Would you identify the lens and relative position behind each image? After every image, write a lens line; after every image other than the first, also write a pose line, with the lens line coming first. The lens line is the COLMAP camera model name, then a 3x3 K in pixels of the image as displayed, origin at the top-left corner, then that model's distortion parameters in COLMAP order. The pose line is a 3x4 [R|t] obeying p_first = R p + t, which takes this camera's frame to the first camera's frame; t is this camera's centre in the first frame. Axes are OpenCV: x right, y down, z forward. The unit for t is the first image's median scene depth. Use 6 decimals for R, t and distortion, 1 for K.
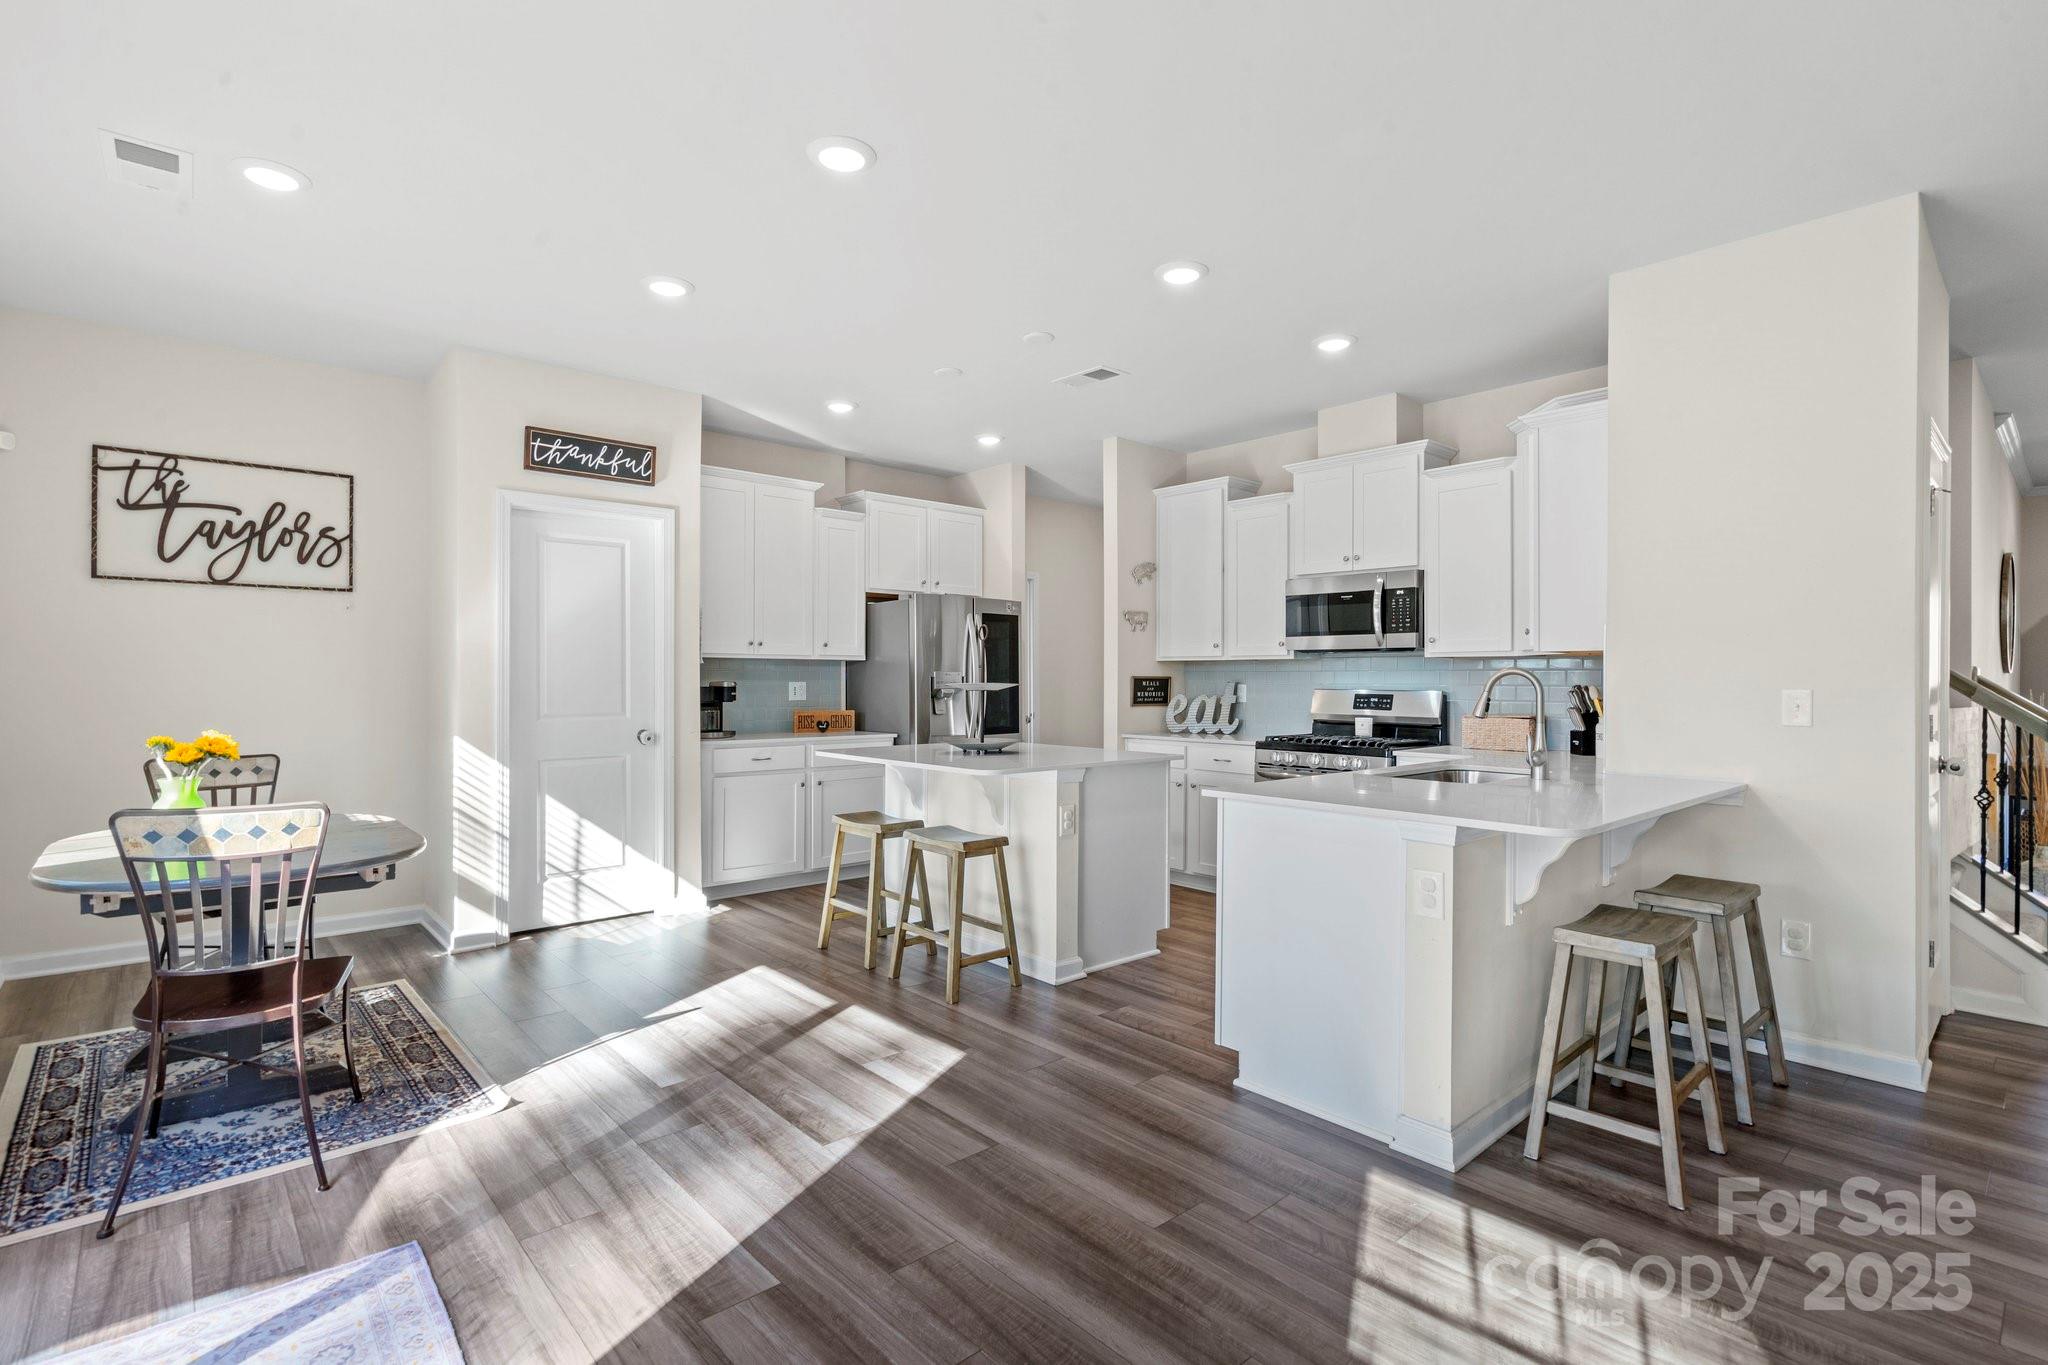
lens RADIAL K [[945.9, 0, 1012.8], [0, 945.9, 683.2], [0, 0, 1]] dist [-0.004421, 0.003843]
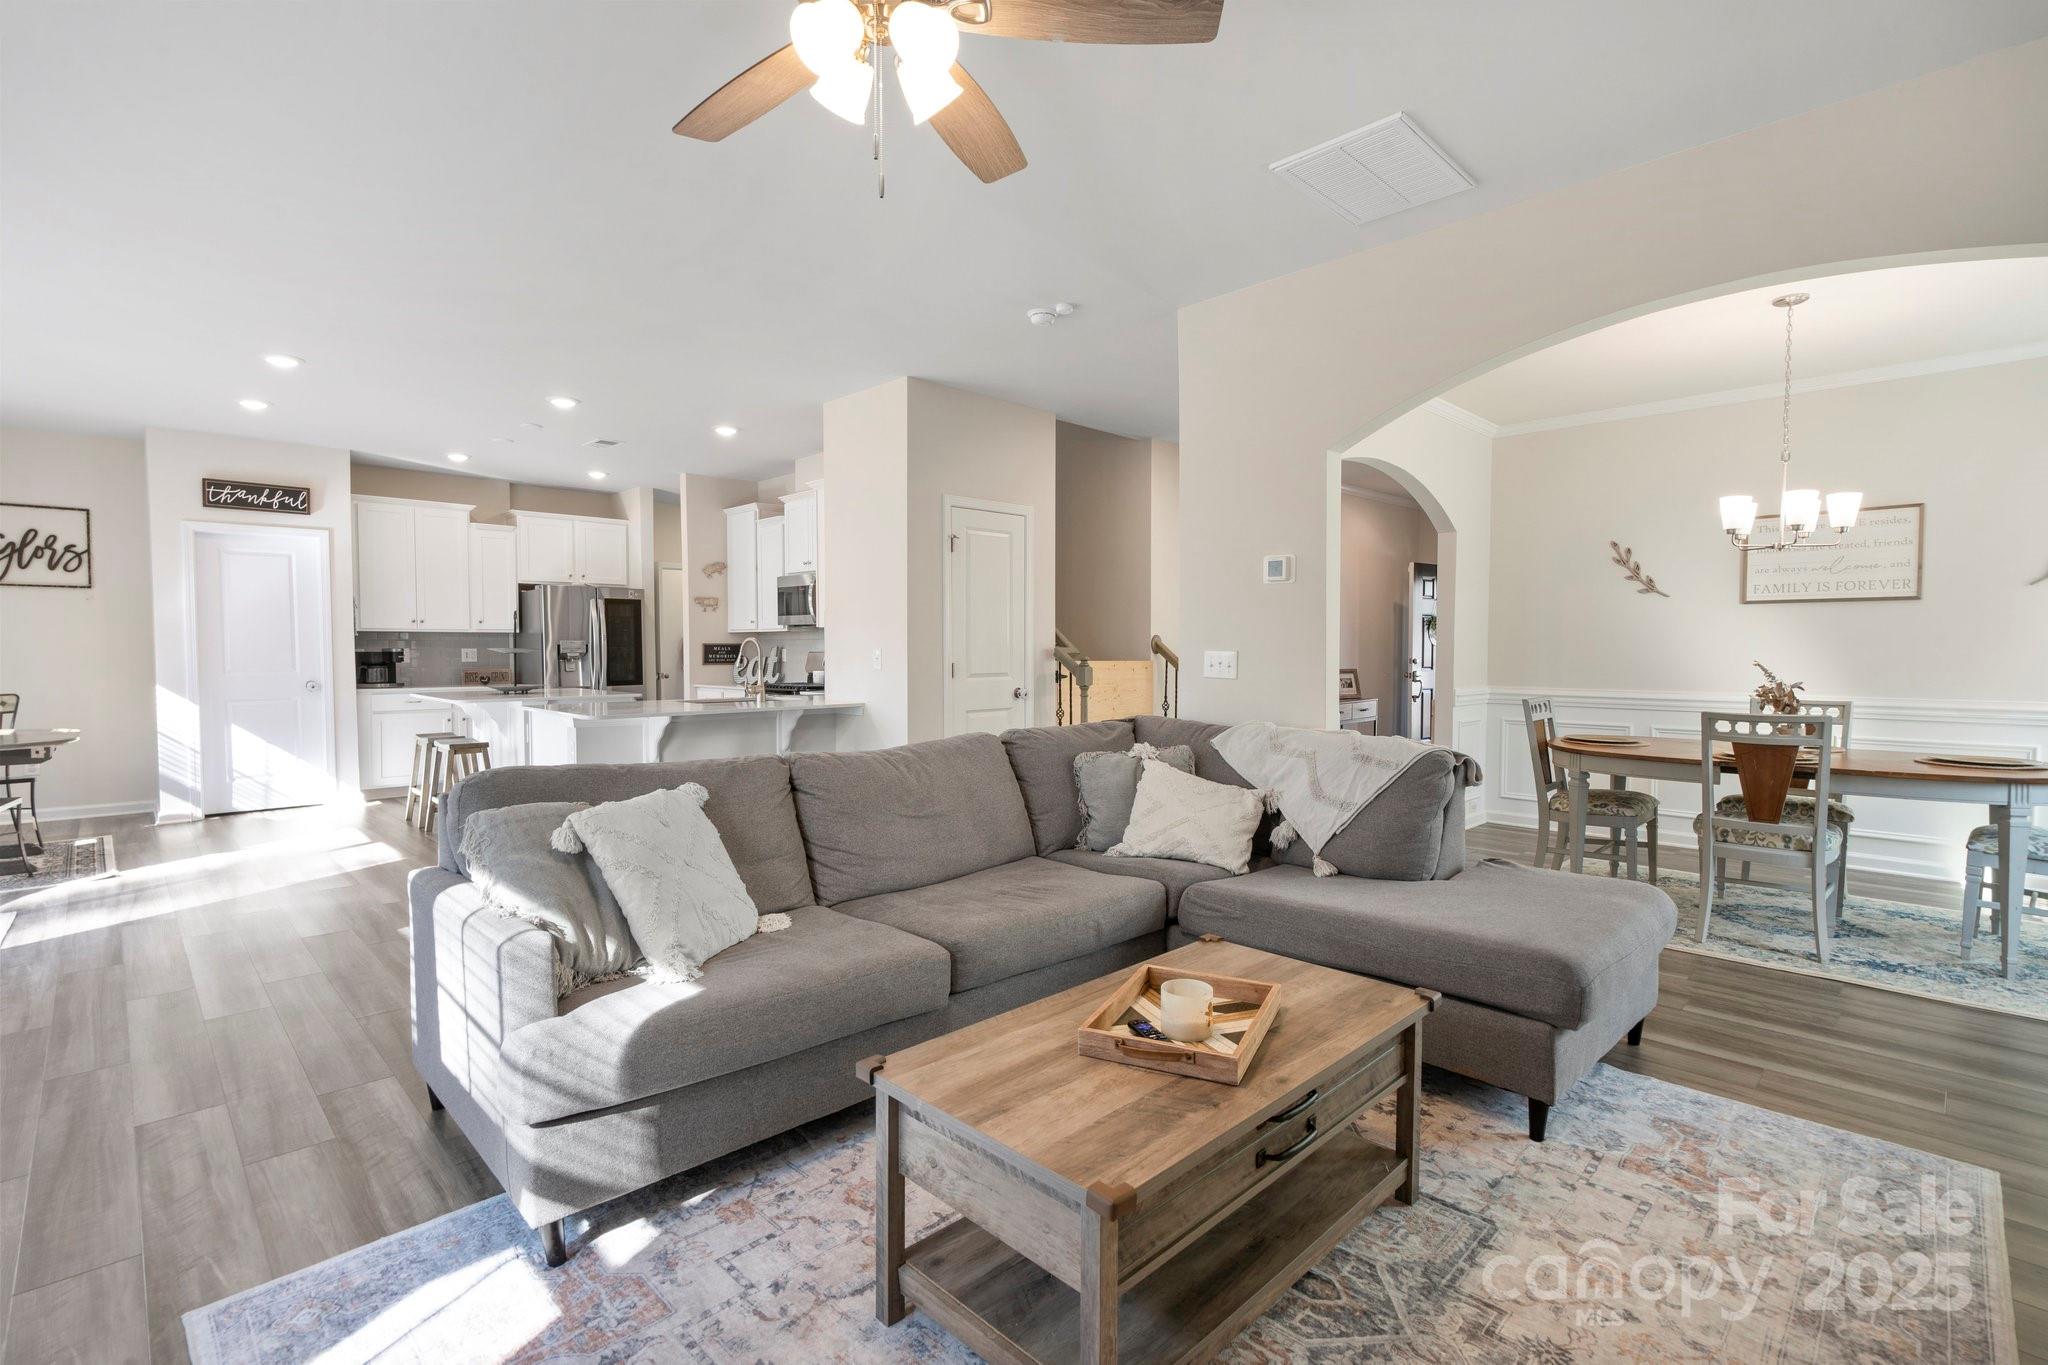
lens RADIAL K [[945.9, 0, 1009.4], [0, 945.9, 683.4], [0, 0, 1]] dist [-0.004421, 0.003843]
pose [[0.999316, -0.004507, 0.036694, 0.694701], [0.003266, 0.999423, 0.033822, 0.007192], [-0.036826, -0.033679, 0.998754, -0.546368]]
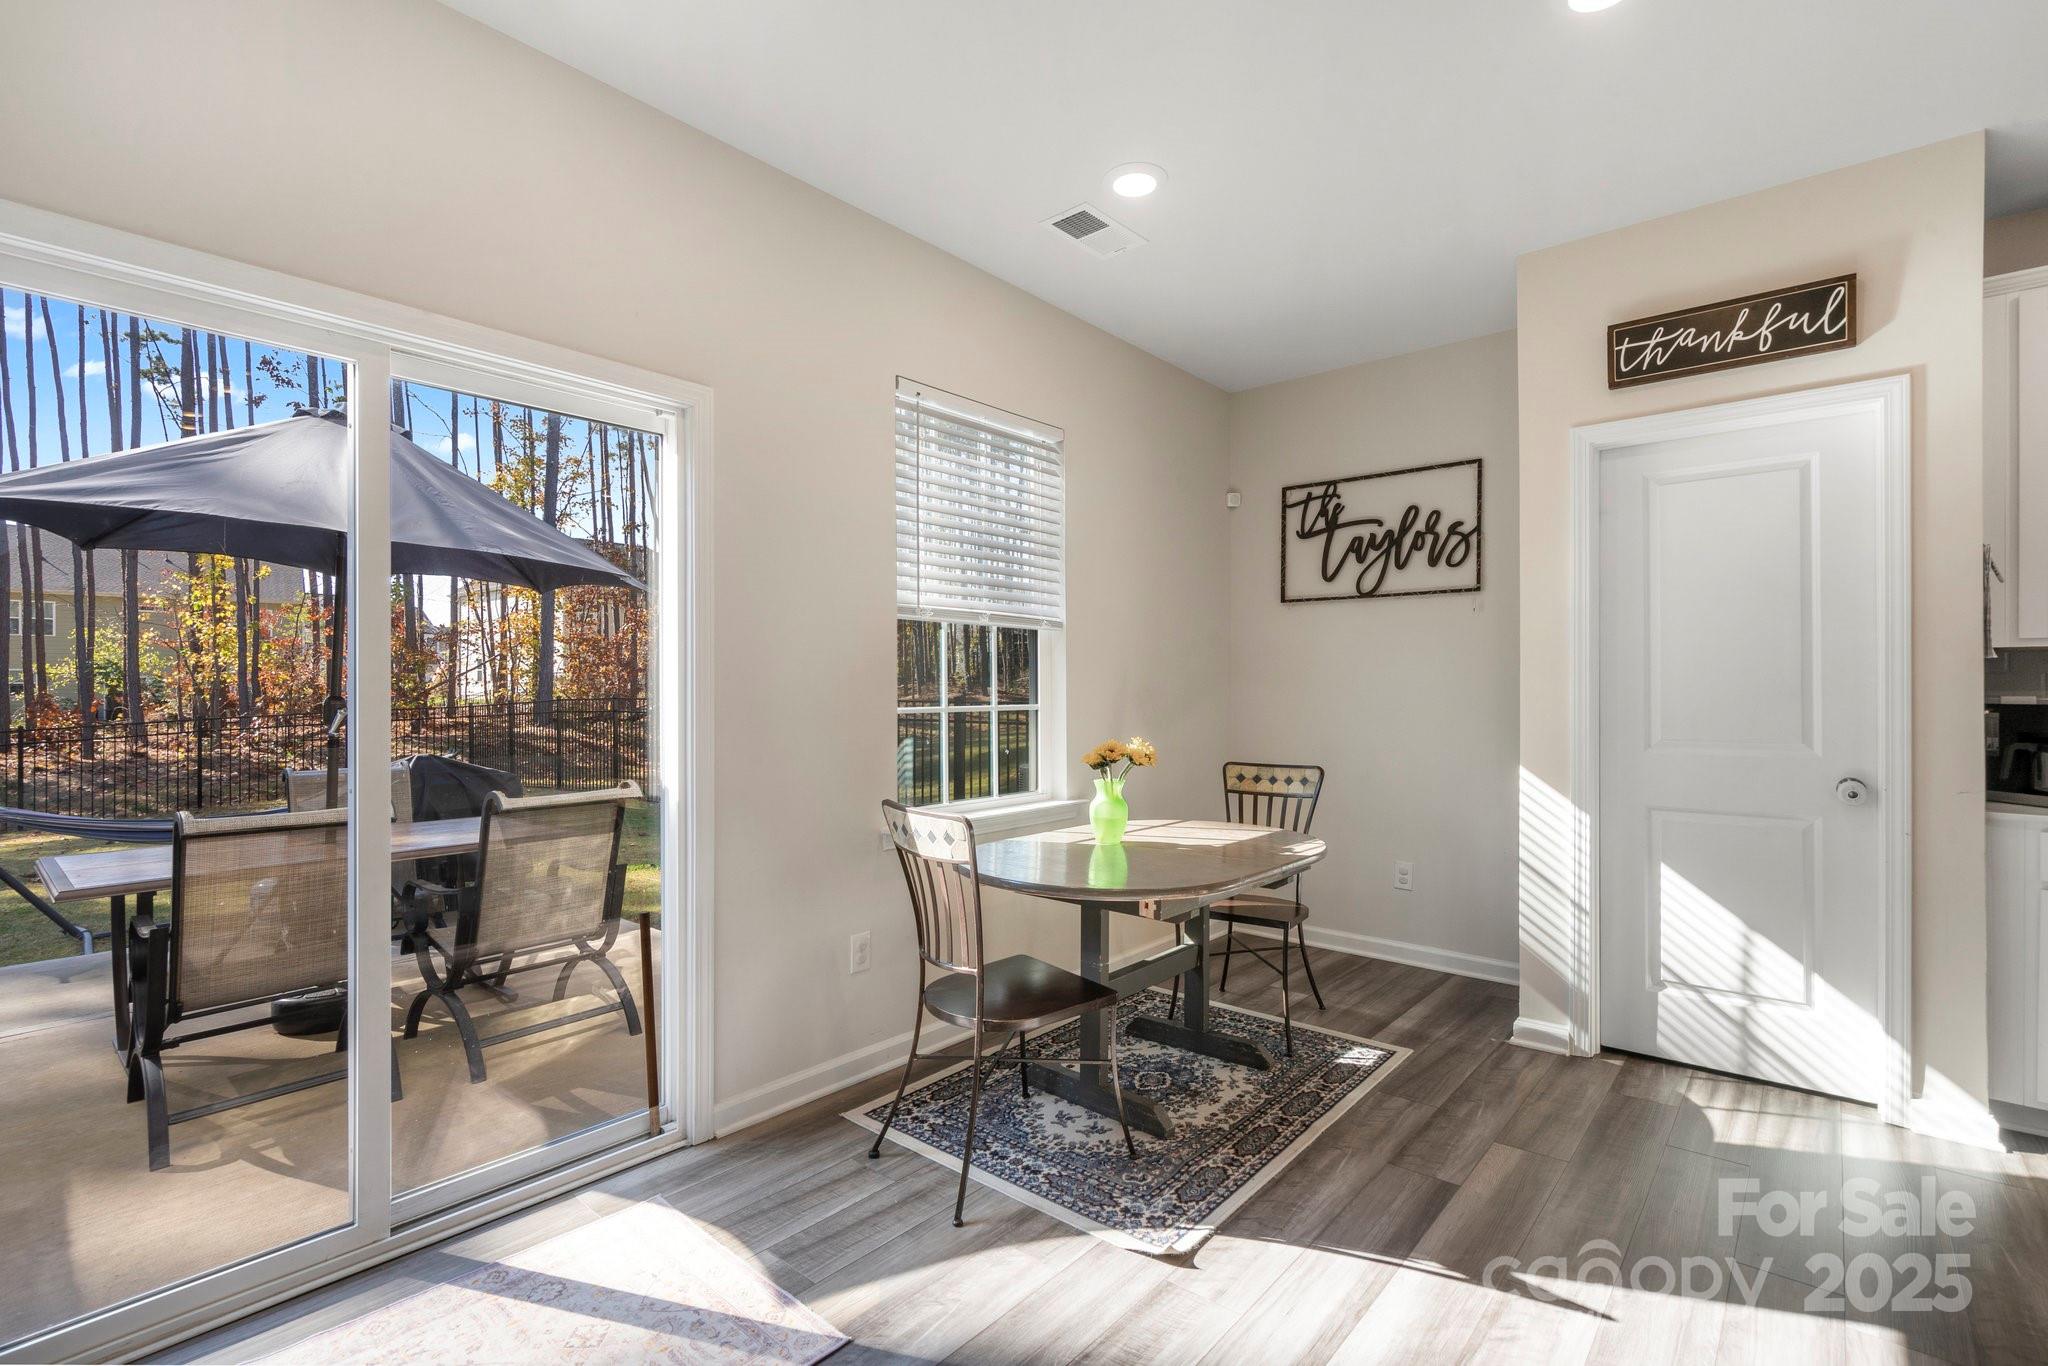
lens RADIAL K [[945.9, 0, 1027.3], [0, 945.9, 685.4], [0, 0, 1]] dist [-0.004421, 0.003843]
pose [[0.139278, -0.008111, -0.990220, 0.112513], [-0.006178, 0.999940, -0.009060, 0.001890], [0.990234, 0.007379, 0.139219, 0.468338]]
